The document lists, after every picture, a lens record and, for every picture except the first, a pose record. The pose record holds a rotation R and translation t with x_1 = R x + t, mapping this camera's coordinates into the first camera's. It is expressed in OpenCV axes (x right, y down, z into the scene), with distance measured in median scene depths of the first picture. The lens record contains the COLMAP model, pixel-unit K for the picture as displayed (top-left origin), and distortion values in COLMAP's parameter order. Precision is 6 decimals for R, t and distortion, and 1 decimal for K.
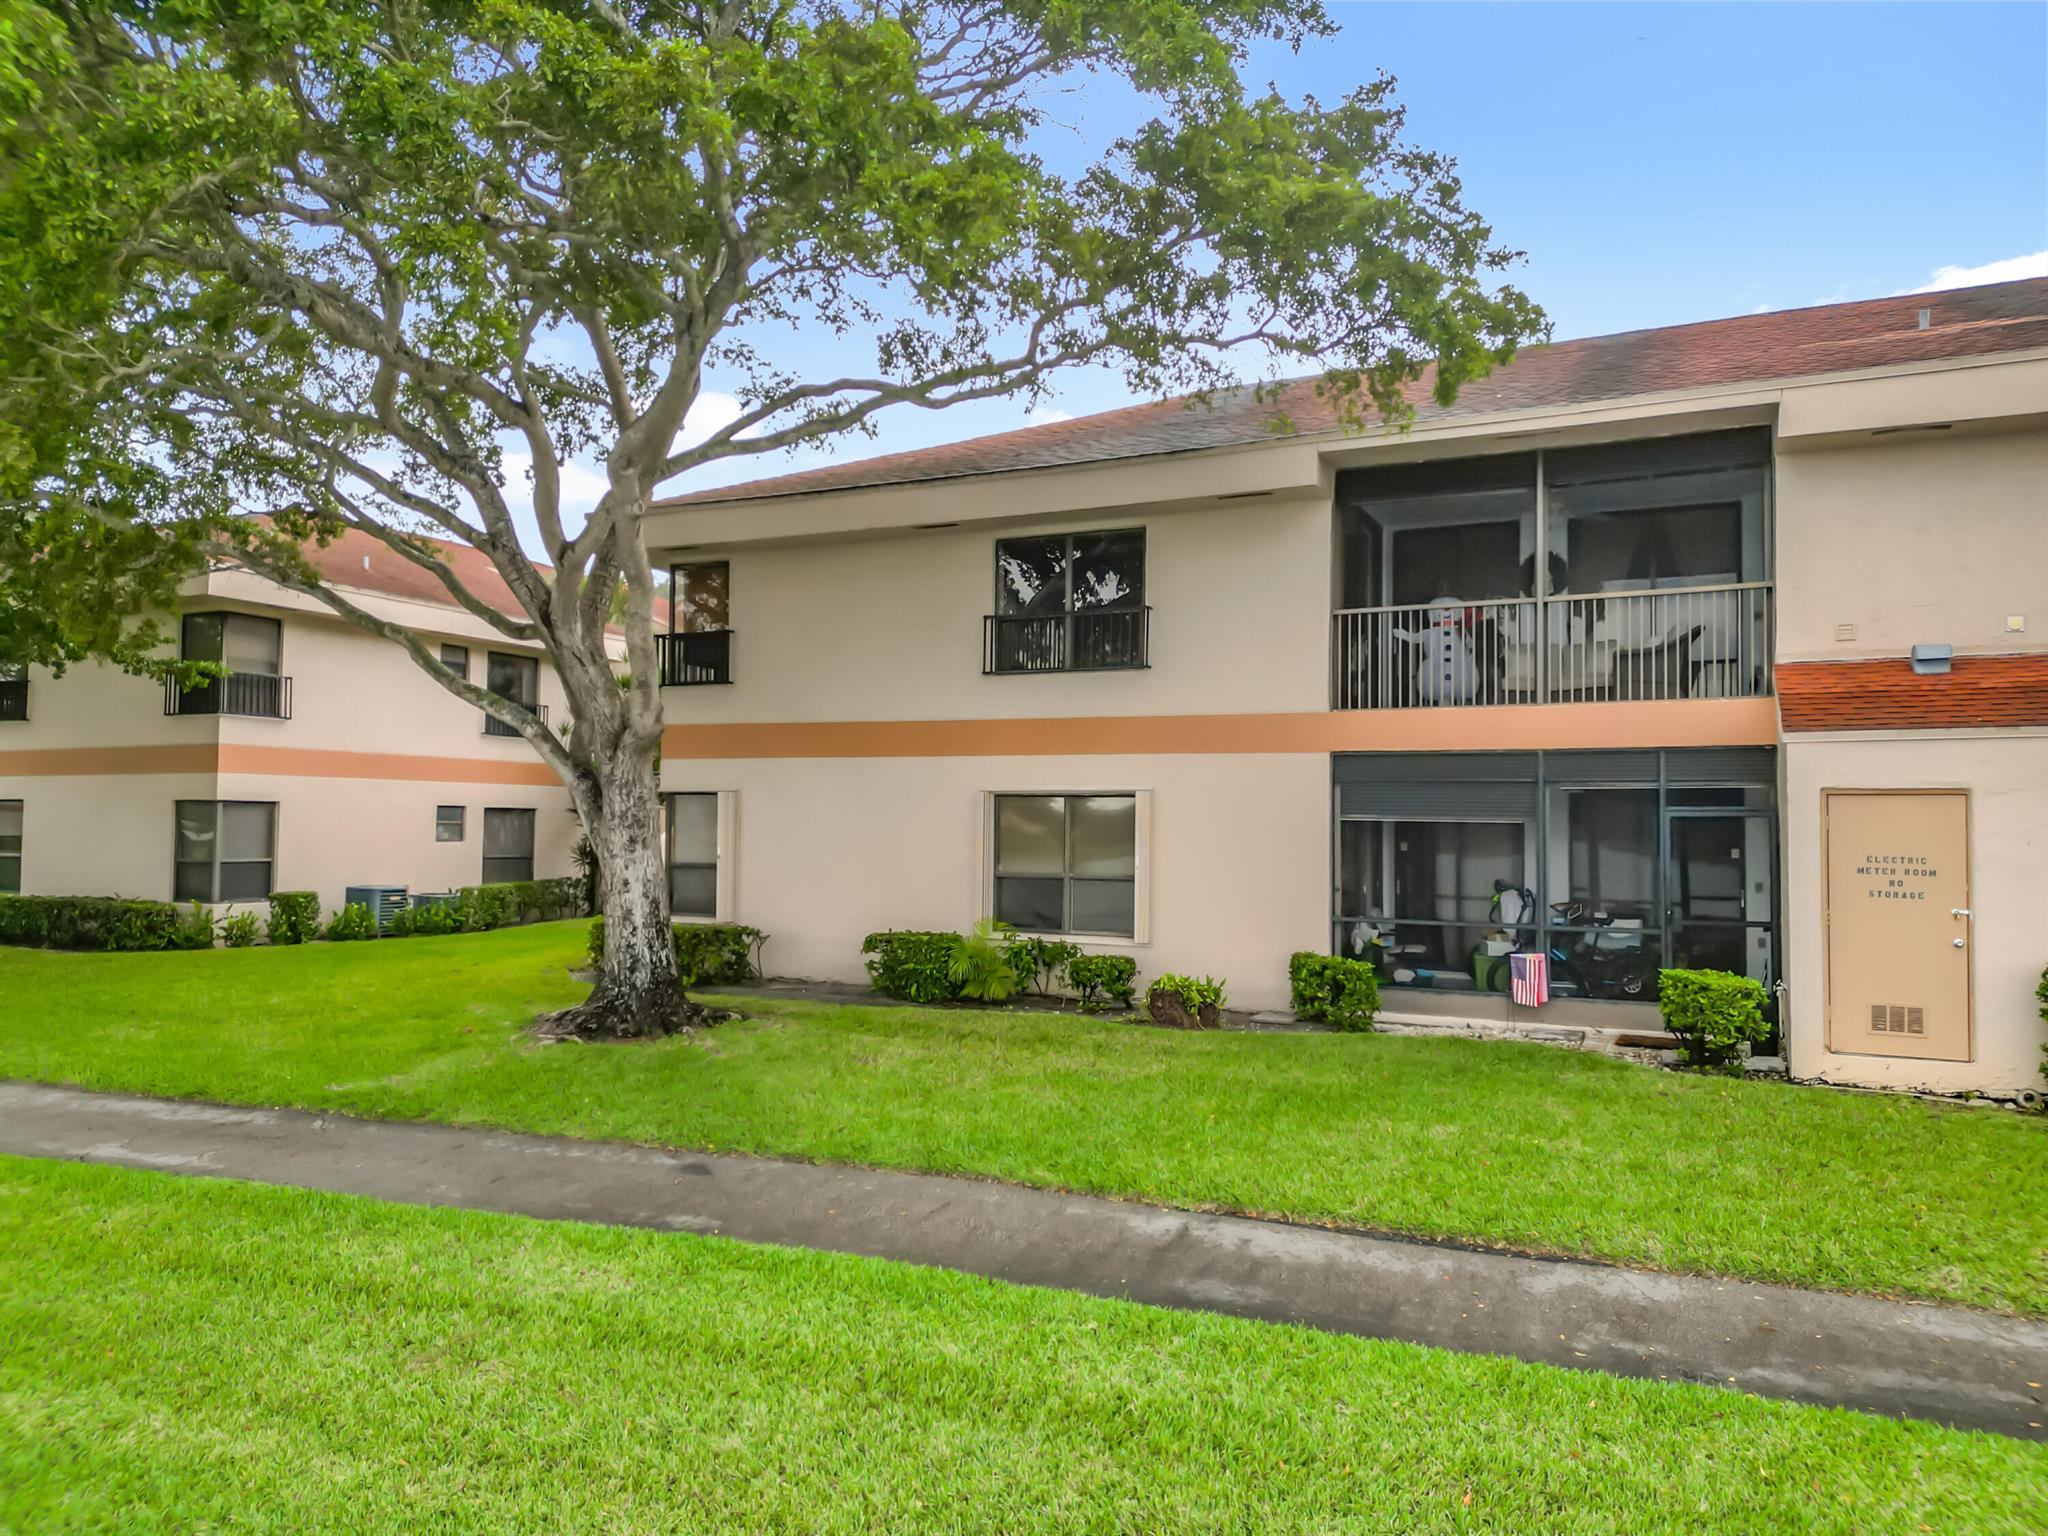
lens RADIAL K [[1432.5, 0, 1024.0], [0, 1432.5, 768.0], [0, 0, 1]] dist [0.070795, -0.068797]
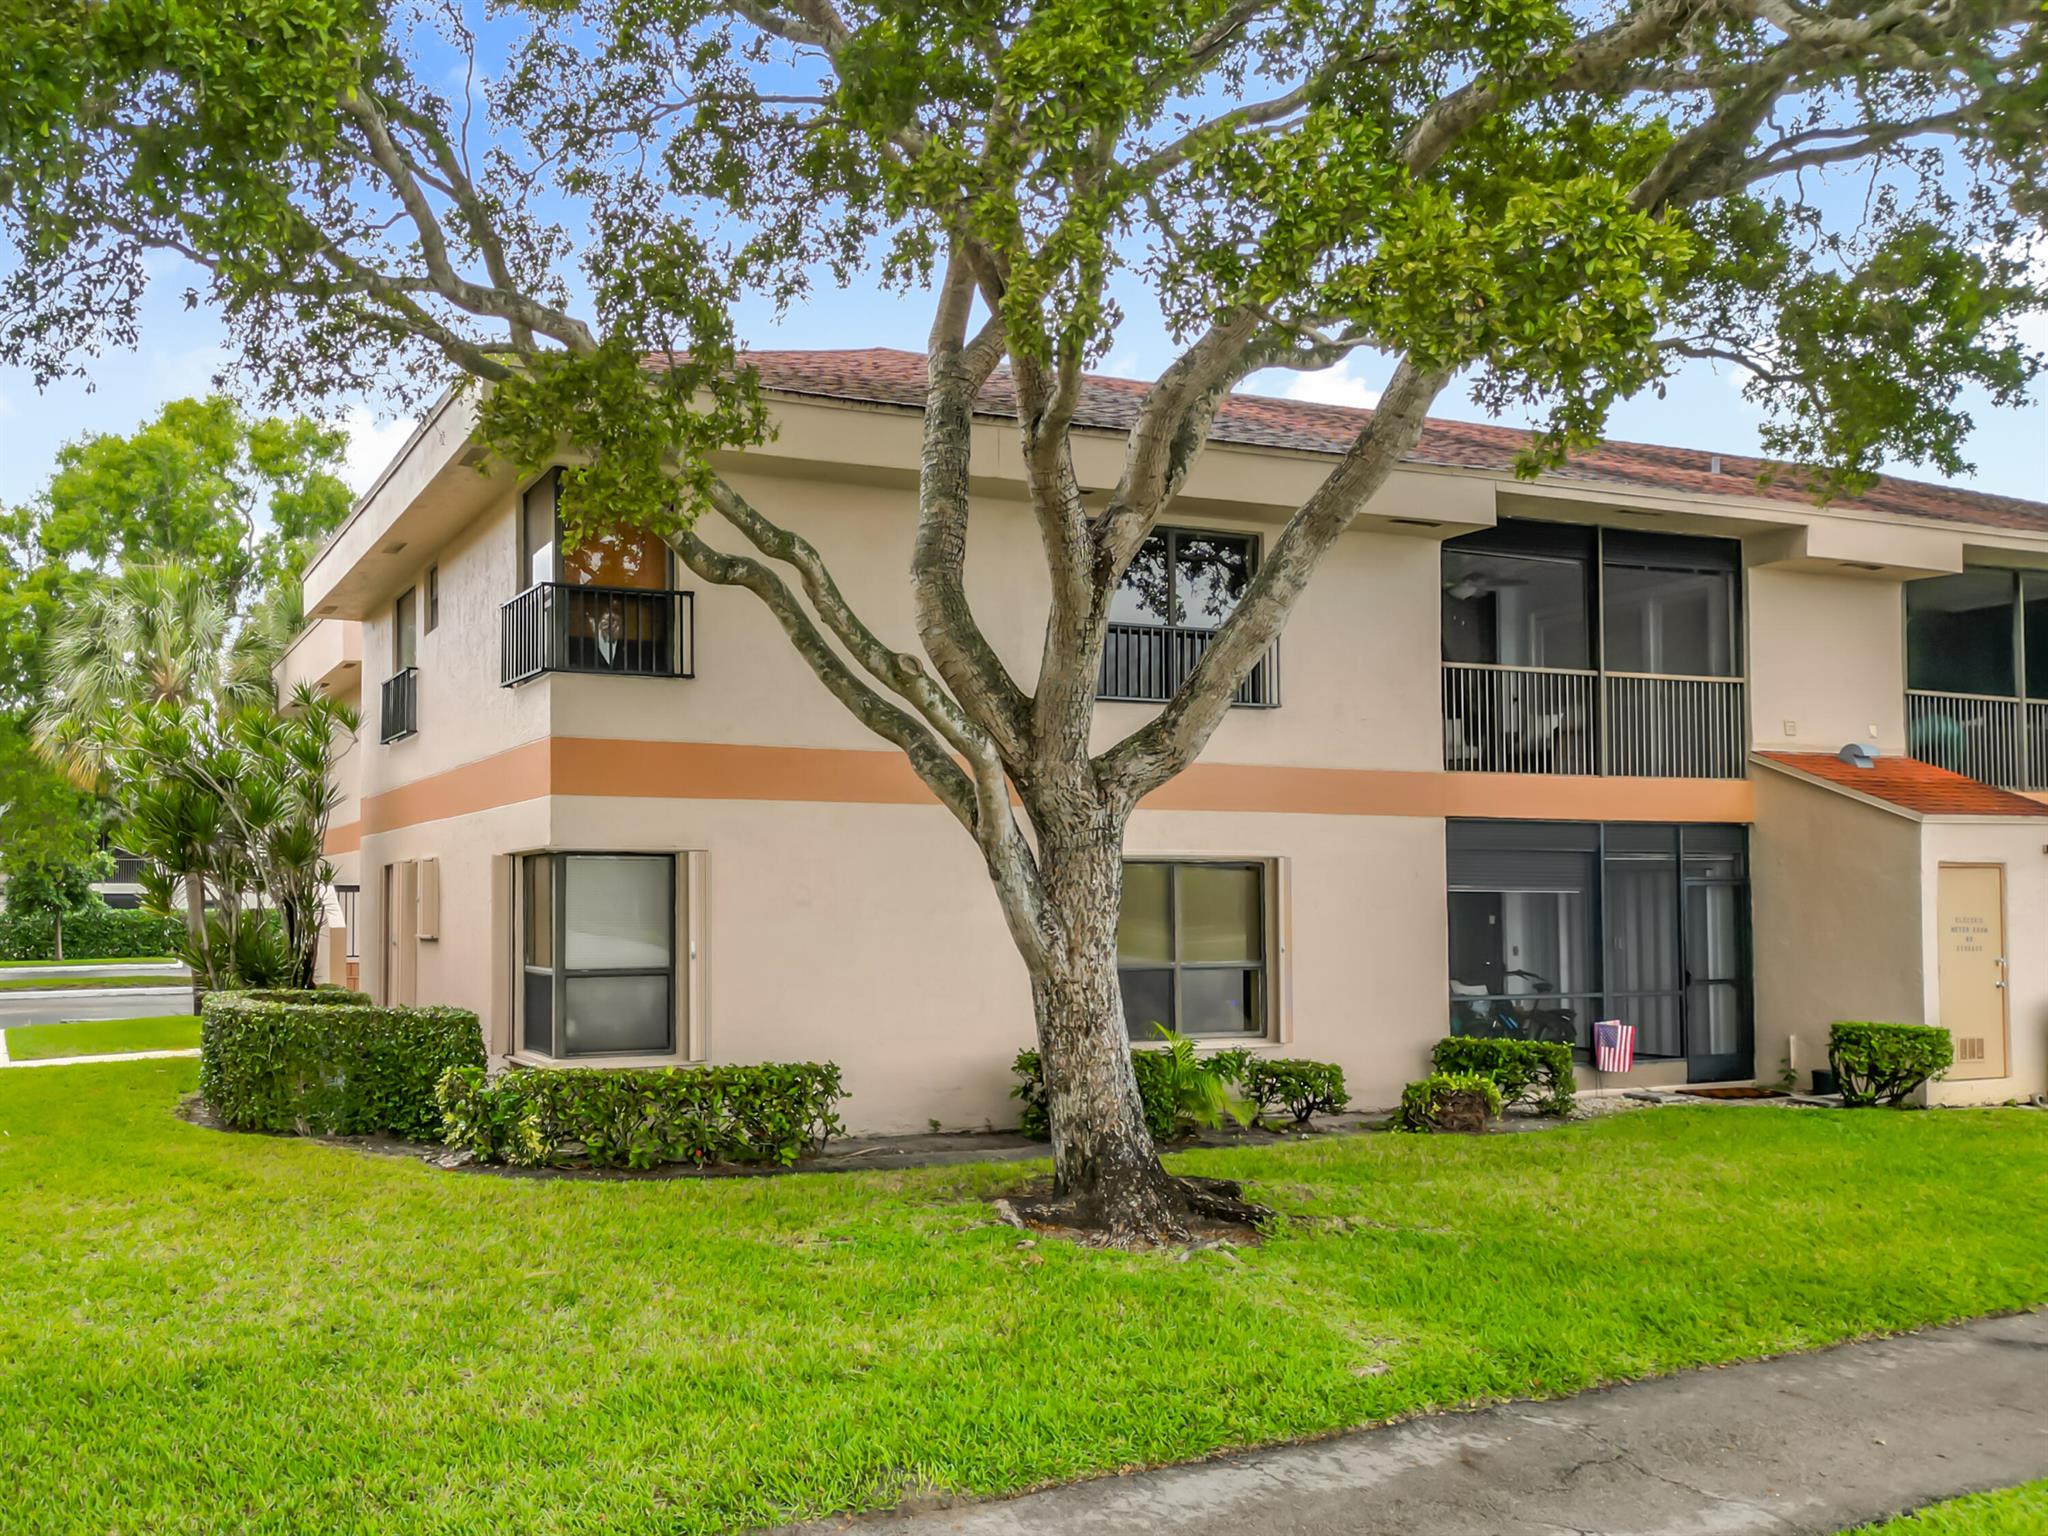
lens RADIAL K [[1751.7, 0, 725.1], [0, 1751.7, 836.9], [0, 0, 1]] dist [0.006875, -0.010757]
pose [[0.678682, 0.017158, 0.734232, -0.960516], [-0.021357, 0.999765, -0.003622, 0.016286], [-0.734122, -0.013223, 0.678889, 0.609408]]
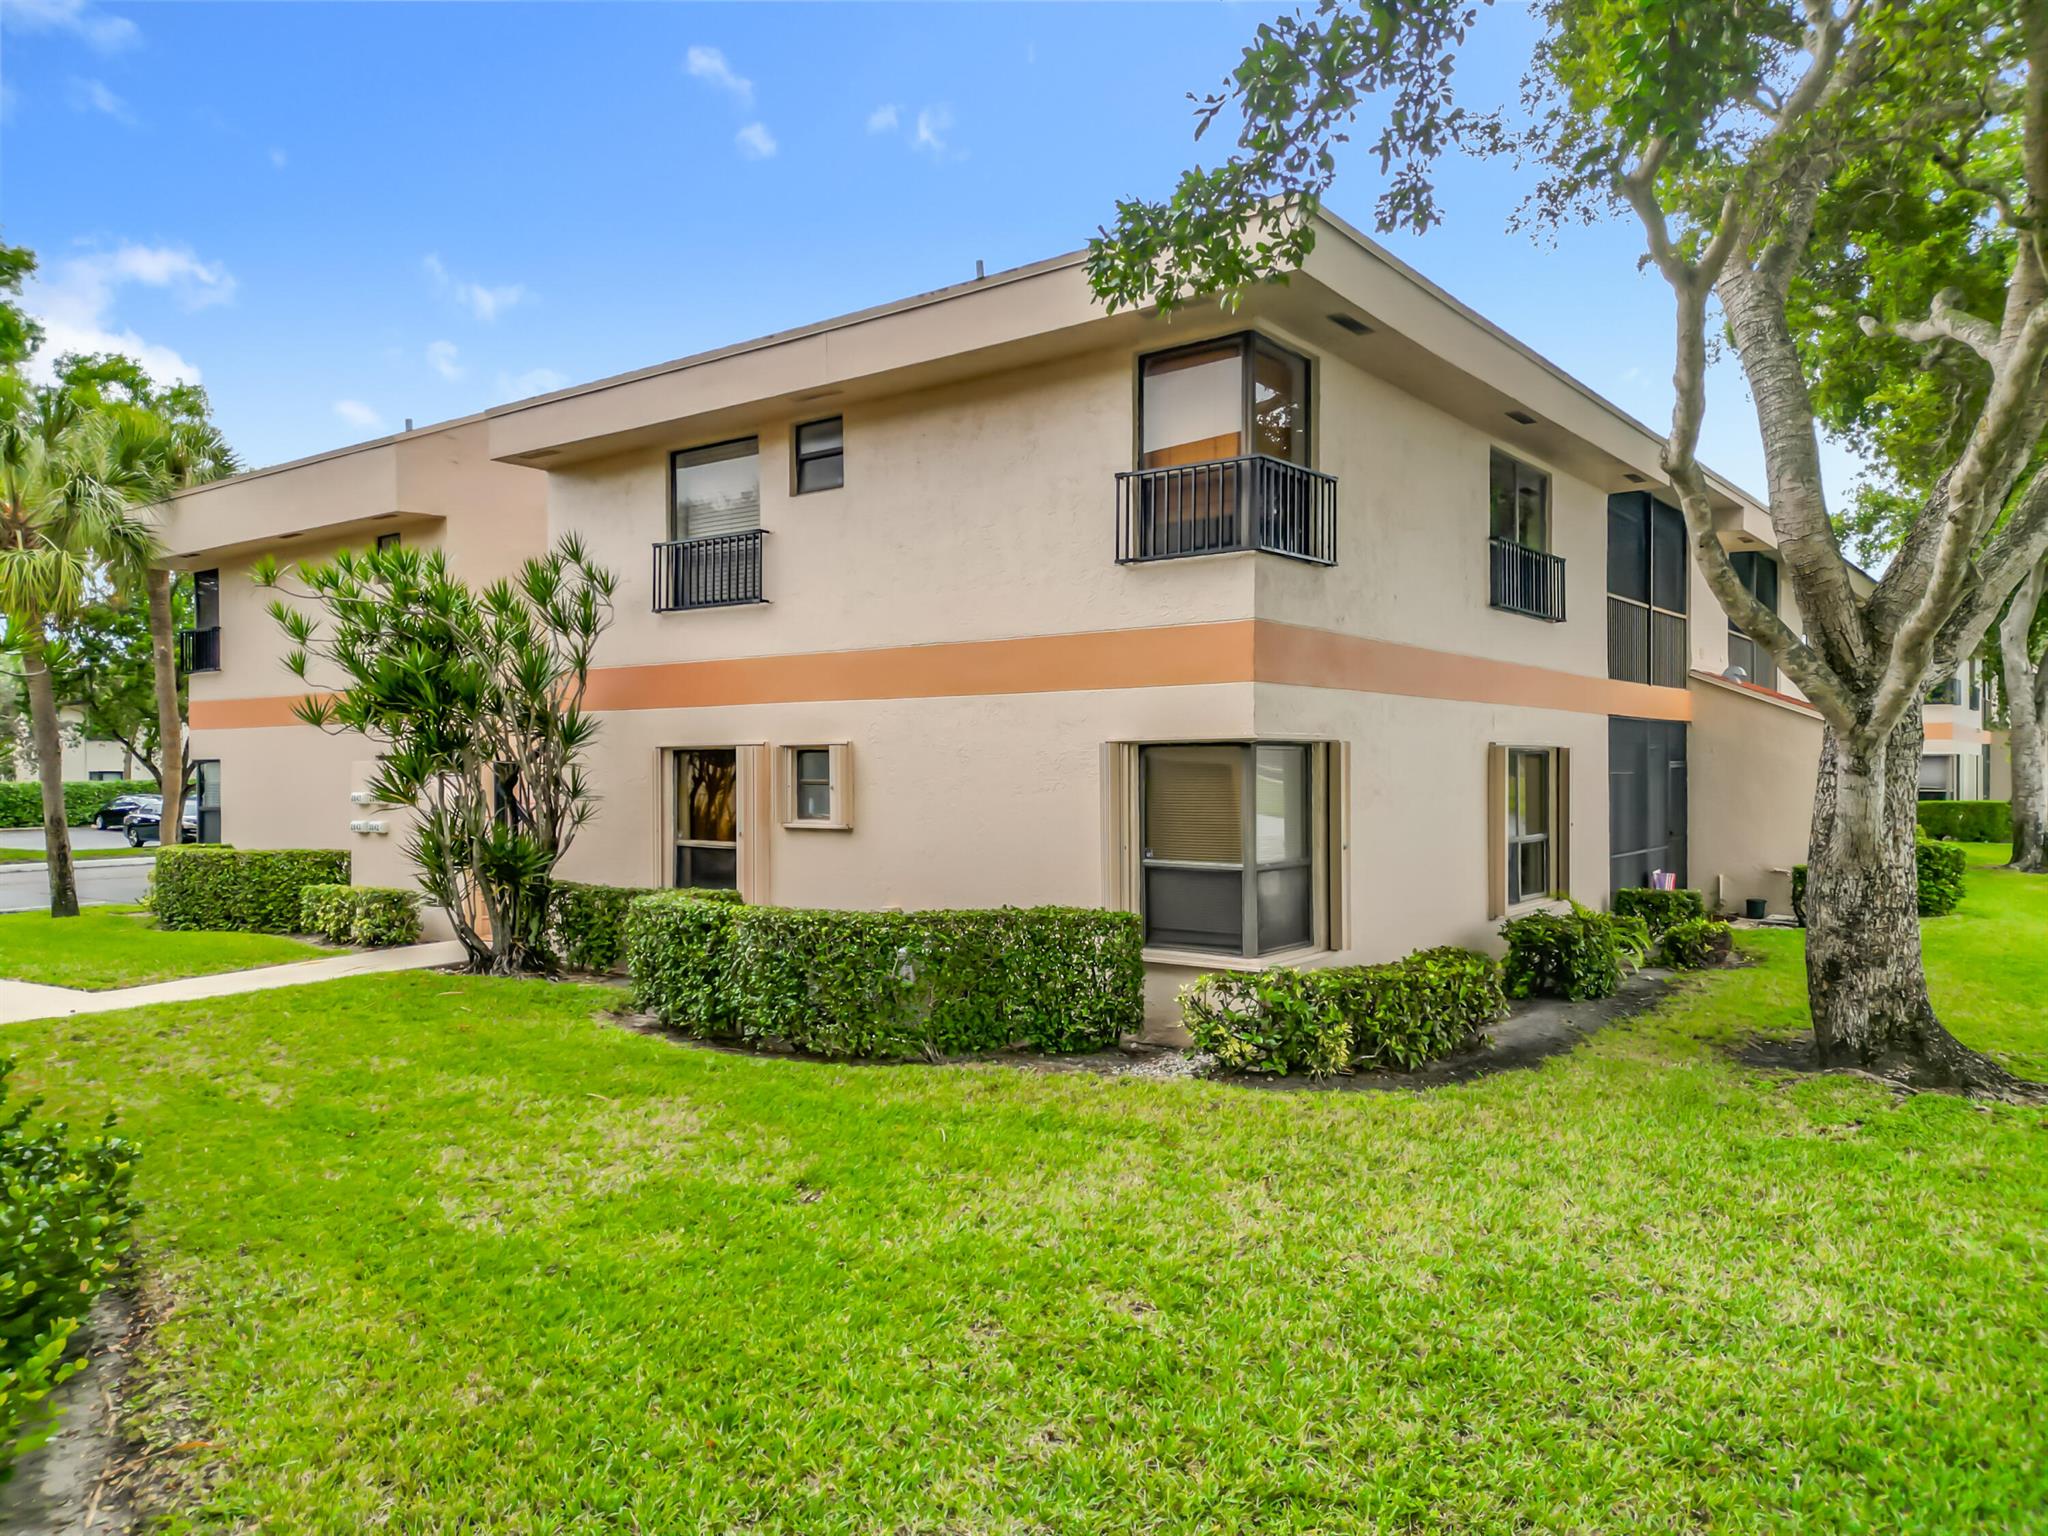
lens RADIAL K [[1432.5, 0, 1024.0], [0, 1432.5, 768.0], [0, 0, 1]] dist [0.070795, -0.068797]
pose [[0.197678, -0.011364, 0.980201, -1.068610], [-0.030201, 0.999388, 0.017677, 0.025890], [-0.979802, -0.033097, 0.197214, 1.291628]]
